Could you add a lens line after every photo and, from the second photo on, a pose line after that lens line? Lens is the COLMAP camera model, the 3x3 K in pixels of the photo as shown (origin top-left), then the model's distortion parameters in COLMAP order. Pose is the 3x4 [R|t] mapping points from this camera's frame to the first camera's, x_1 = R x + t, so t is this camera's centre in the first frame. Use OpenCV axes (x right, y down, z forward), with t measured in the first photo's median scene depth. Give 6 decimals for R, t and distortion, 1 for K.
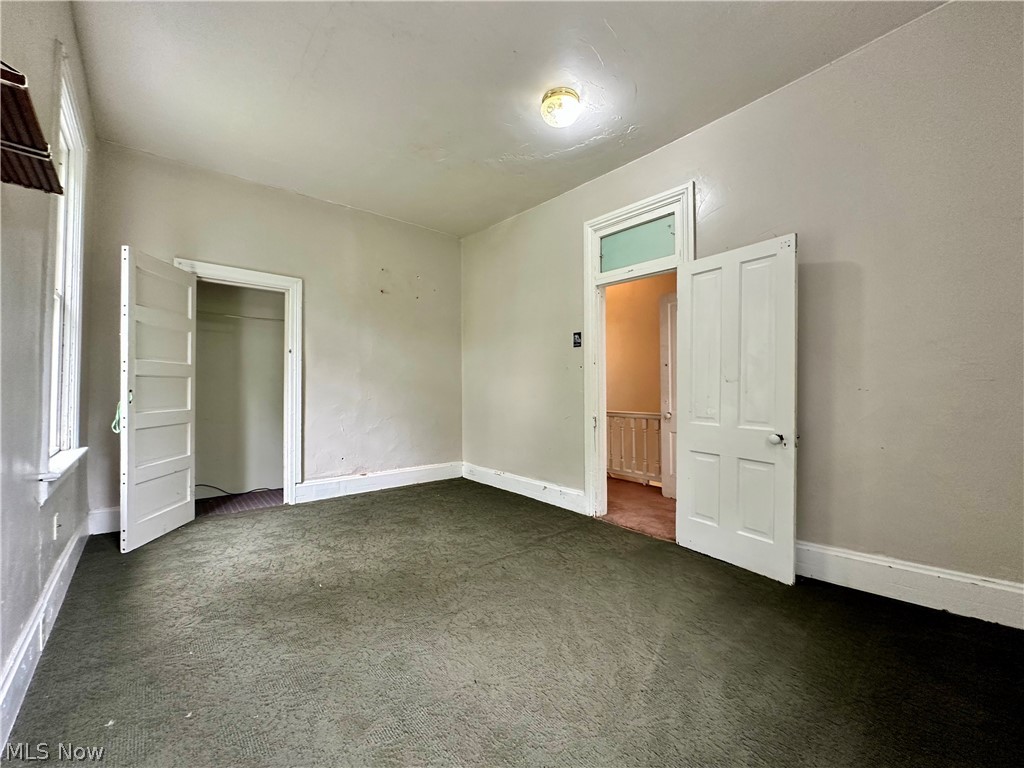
lens RADIAL K [[410.3, 0, 510.3], [0, 410.3, 385.1], [0, 0, 1]] dist [-0.004369, 0.000640]
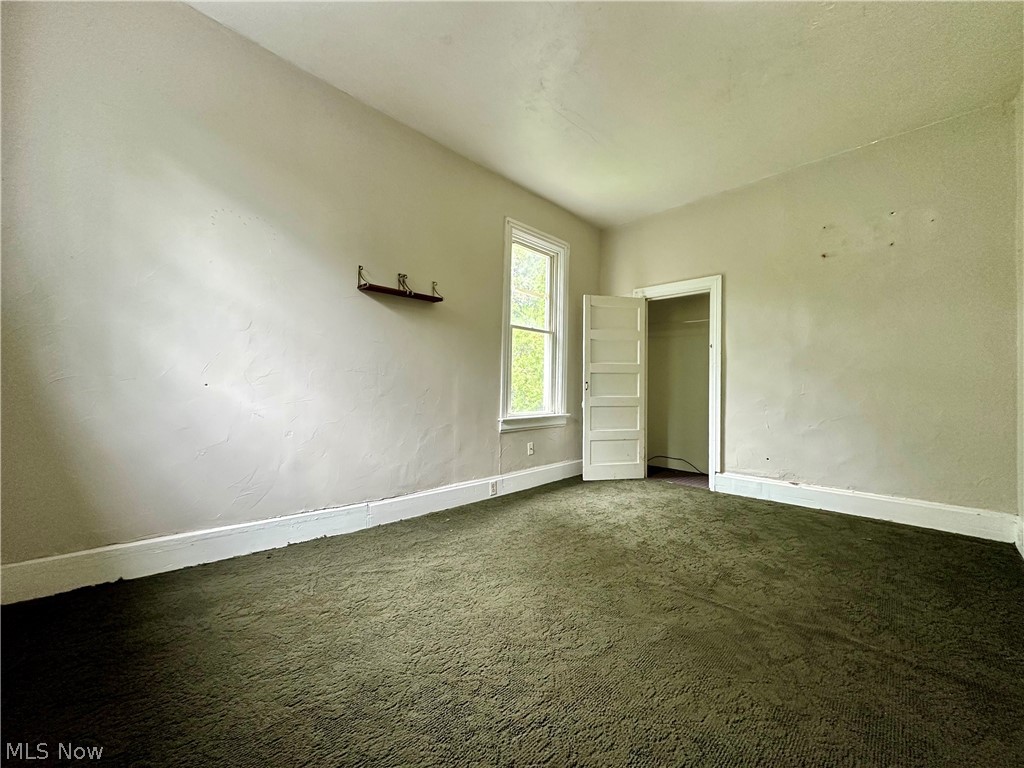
lens RADIAL K [[410.3, 0, 510.4], [0, 410.3, 384.8], [0, 0, 1]] dist [-0.004369, 0.000640]
pose [[0.072954, -0.004157, -0.997327, 0.531429], [0.004805, 0.999981, -0.003817, 0.020554], [0.997324, -0.004513, 0.072973, 0.441675]]
